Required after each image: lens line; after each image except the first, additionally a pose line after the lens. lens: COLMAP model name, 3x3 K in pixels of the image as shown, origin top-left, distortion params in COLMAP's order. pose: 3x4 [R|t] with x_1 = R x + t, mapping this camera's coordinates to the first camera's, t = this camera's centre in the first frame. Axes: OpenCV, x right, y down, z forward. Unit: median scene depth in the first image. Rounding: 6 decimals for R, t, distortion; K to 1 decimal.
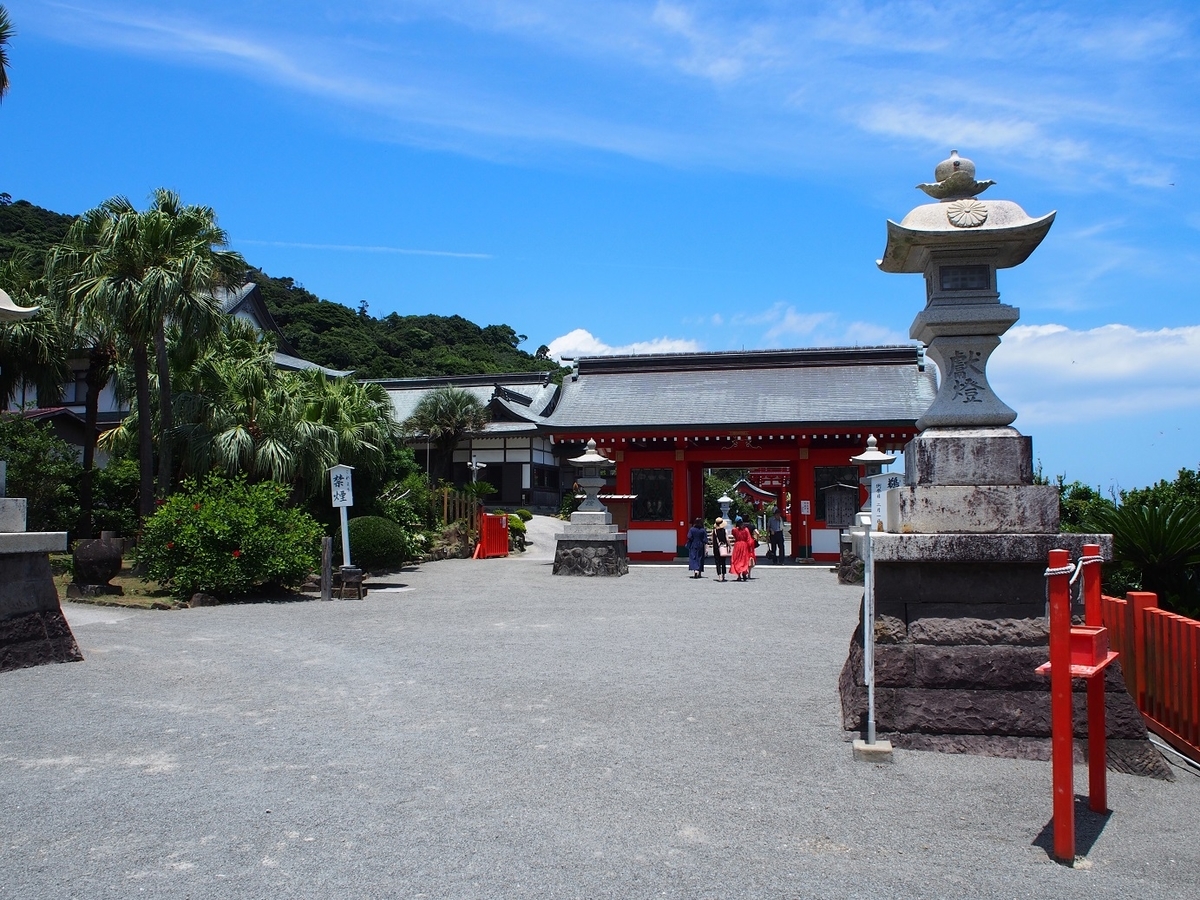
lens RADIAL K [[1006.6, 0, 599.7], [0, 1006.6, 447.7], [0, 0, 1]] dist [-0.048875, 0.004972]
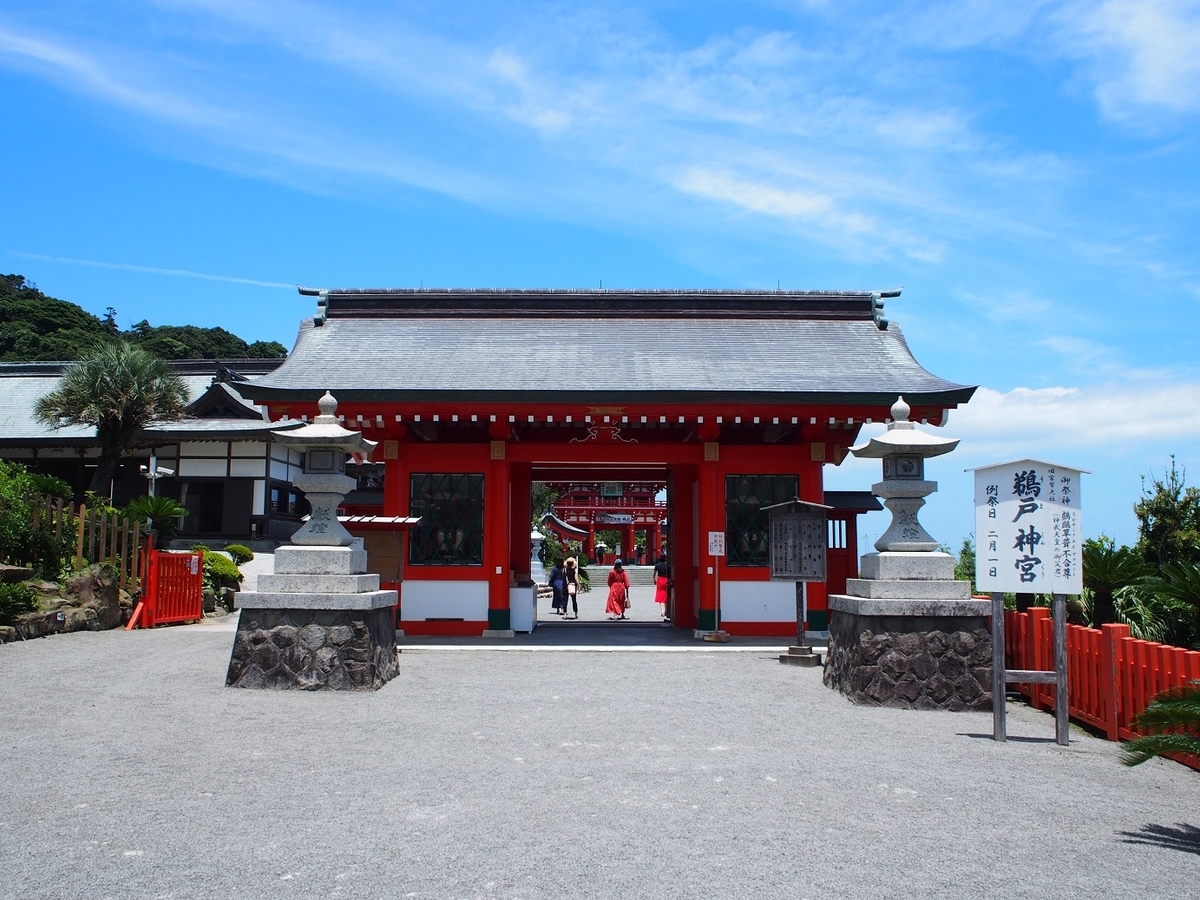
lens RADIAL K [[1006.6, 0, 604.0], [0, 1006.6, 451.8], [0, 0, 1]] dist [-0.048875, 0.004972]
pose [[0.976009, 0.028597, 0.215842, 0.014362], [-0.020754, 0.999042, -0.038519, 0.027823], [-0.216737, 0.033115, 0.975668, 0.410048]]
